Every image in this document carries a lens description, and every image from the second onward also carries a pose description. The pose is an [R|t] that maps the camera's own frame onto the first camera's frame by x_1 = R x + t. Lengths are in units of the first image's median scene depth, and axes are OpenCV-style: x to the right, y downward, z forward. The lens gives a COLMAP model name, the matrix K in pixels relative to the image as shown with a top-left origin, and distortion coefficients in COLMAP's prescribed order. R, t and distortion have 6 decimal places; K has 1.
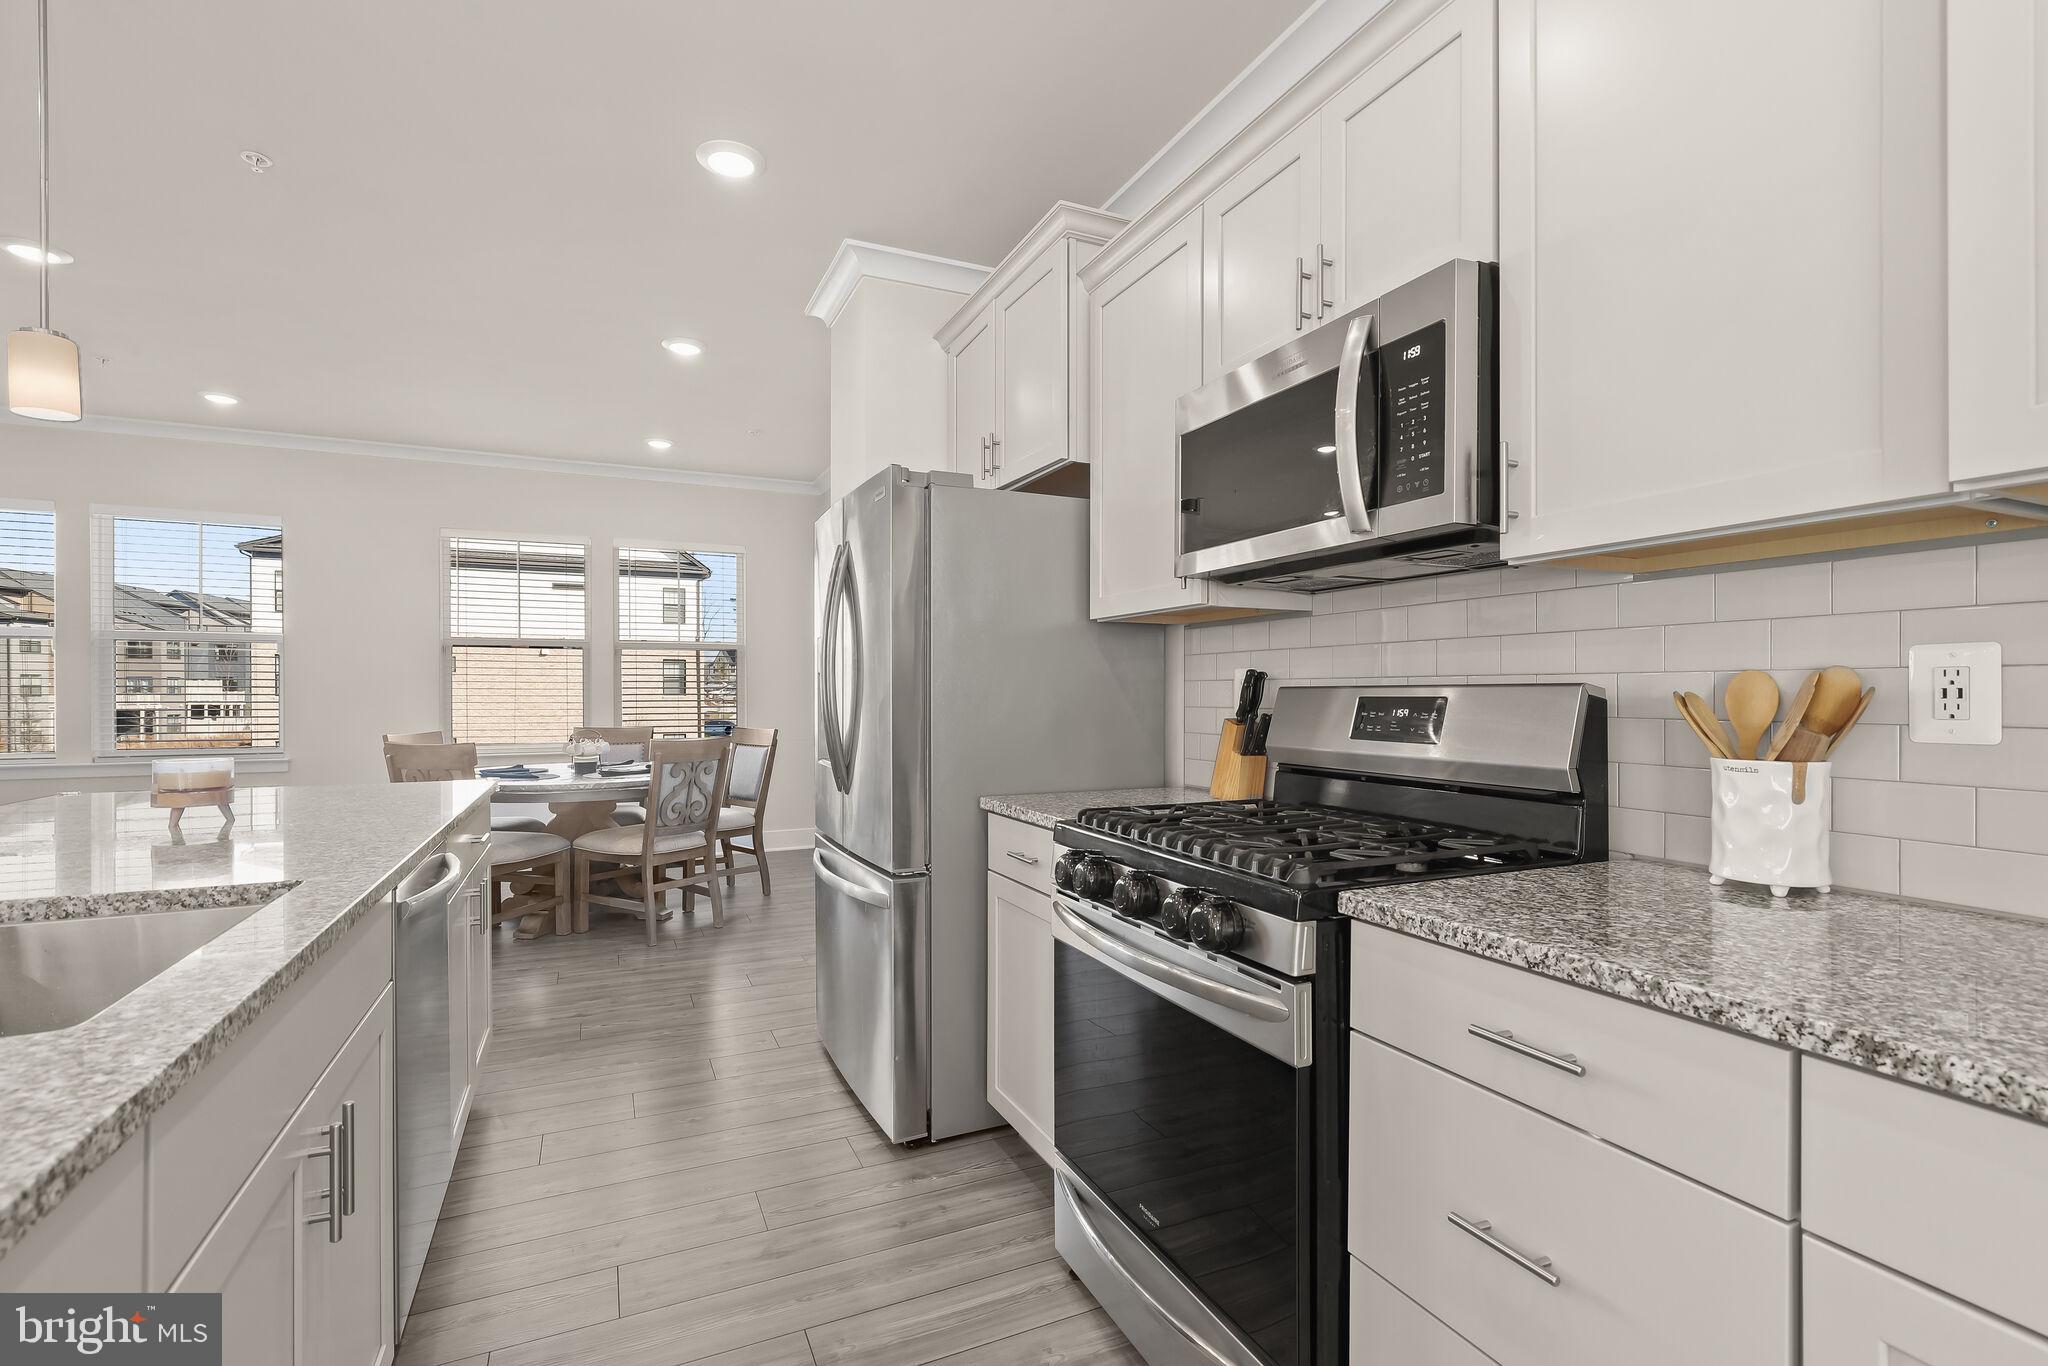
lens RADIAL K [[939.2, 0, 1052.0], [0, 939.2, 692.4], [0, 0, 1]] dist [-0.004496, 0.001963]
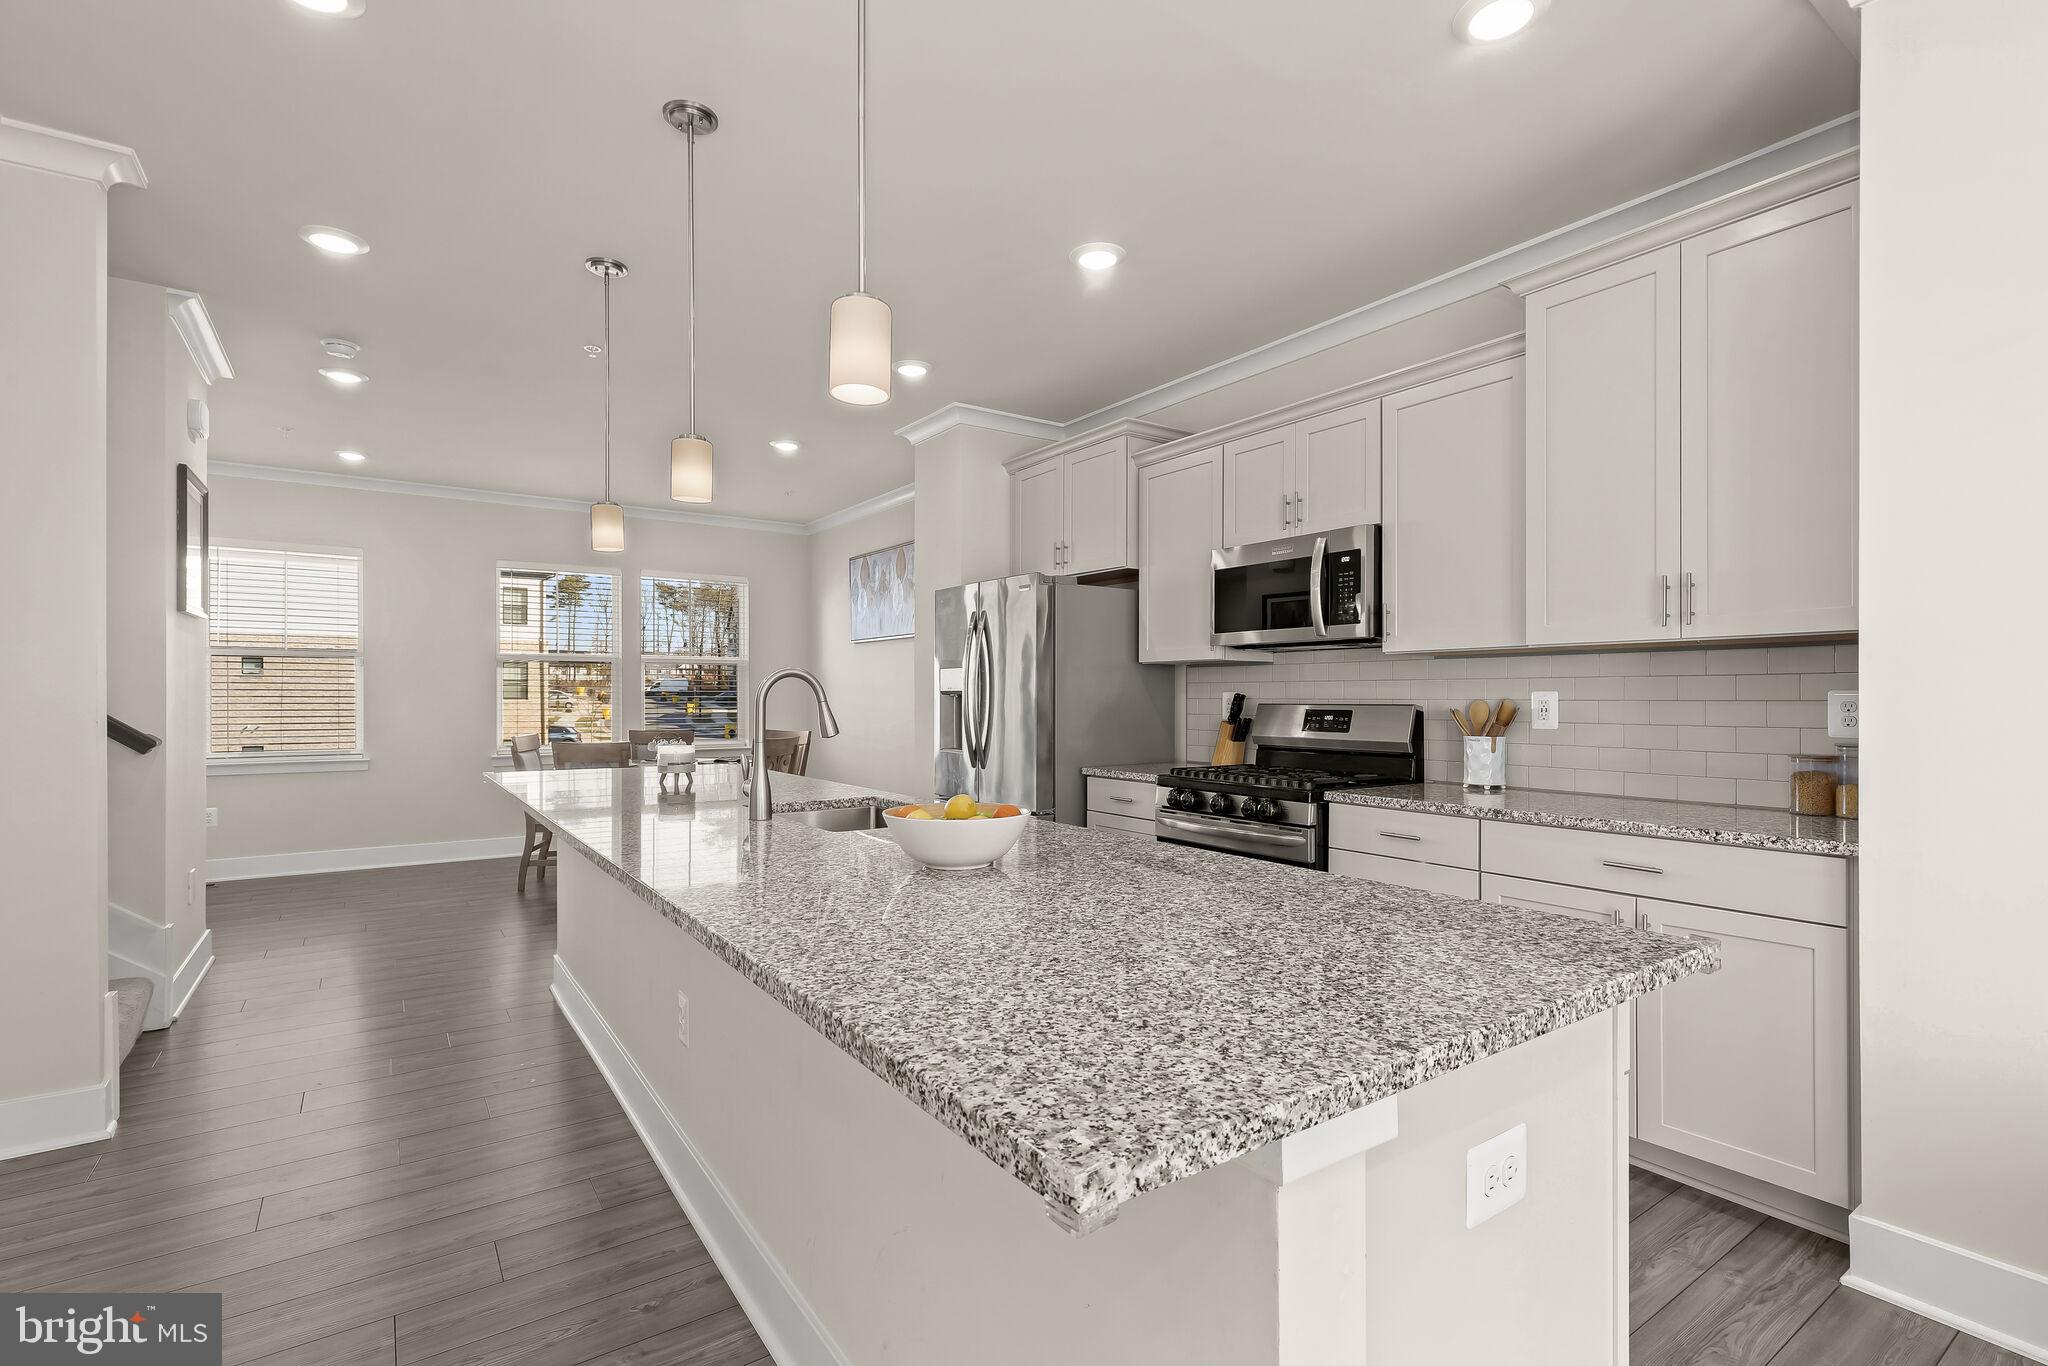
lens RADIAL K [[939.2, 0, 1055.5], [0, 939.2, 693.4], [0, 0, 1]] dist [-0.004496, 0.001963]
pose [[0.985168, 0.002395, 0.171577, -0.527946], [-0.001817, 0.999992, -0.003529, -0.021258], [-0.171584, 0.003165, 0.985164, -0.846463]]
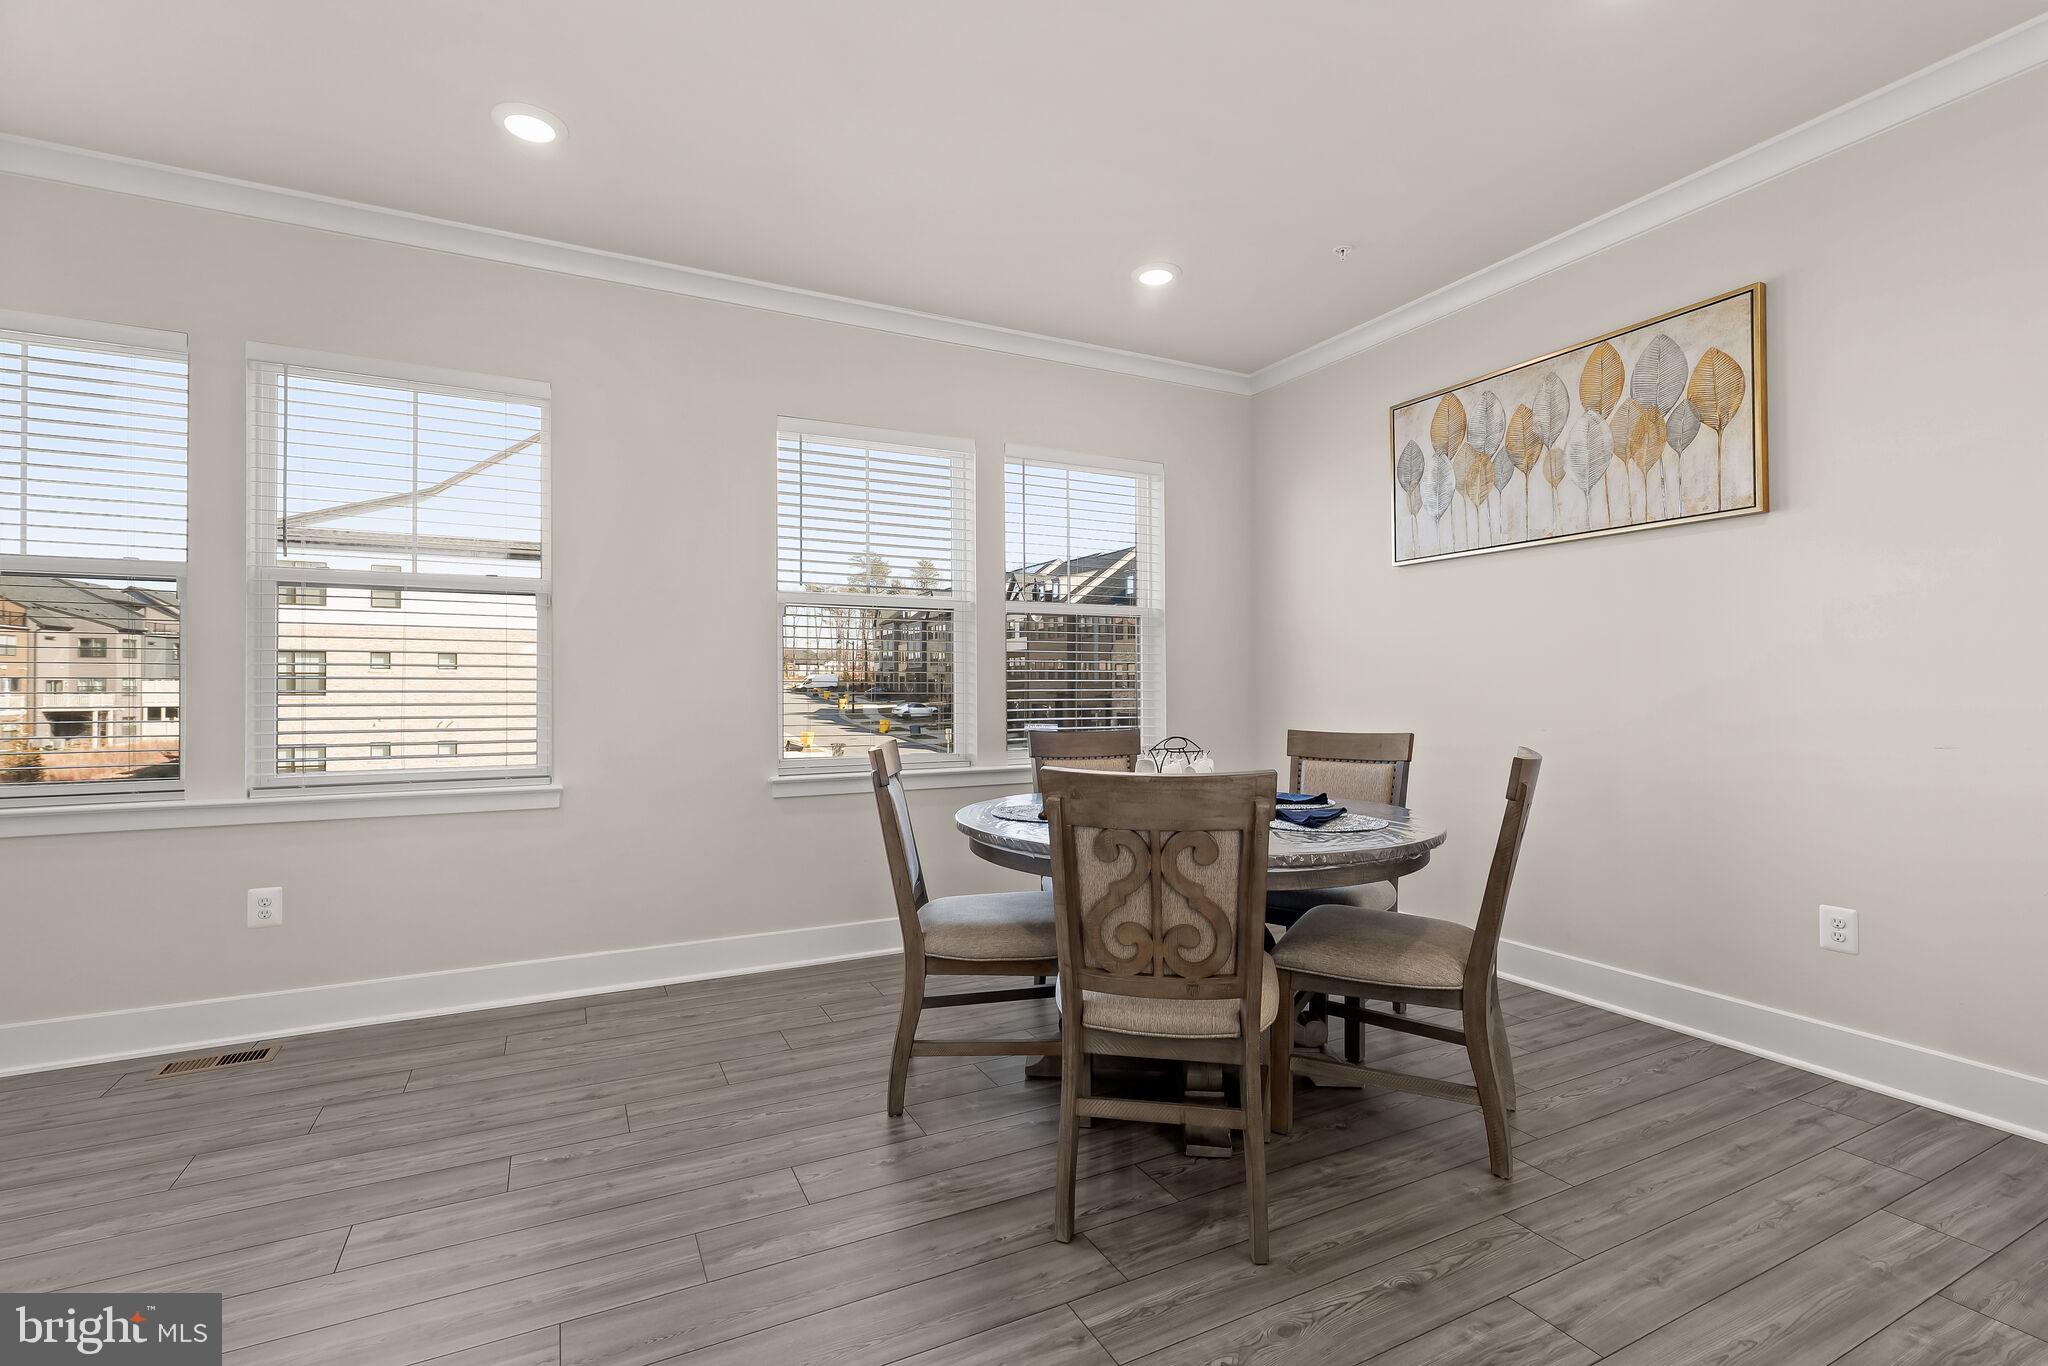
lens RADIAL K [[939.2, 0, 1048.3], [0, 939.2, 690.4], [0, 0, 1]] dist [-0.004496, 0.001963]
pose [[0.999695, -0.001395, 0.024670, -1.508360], [0.001426, 0.999998, -0.001247, 0.035146], [-0.024669, 0.001282, 0.999695, 1.146514]]
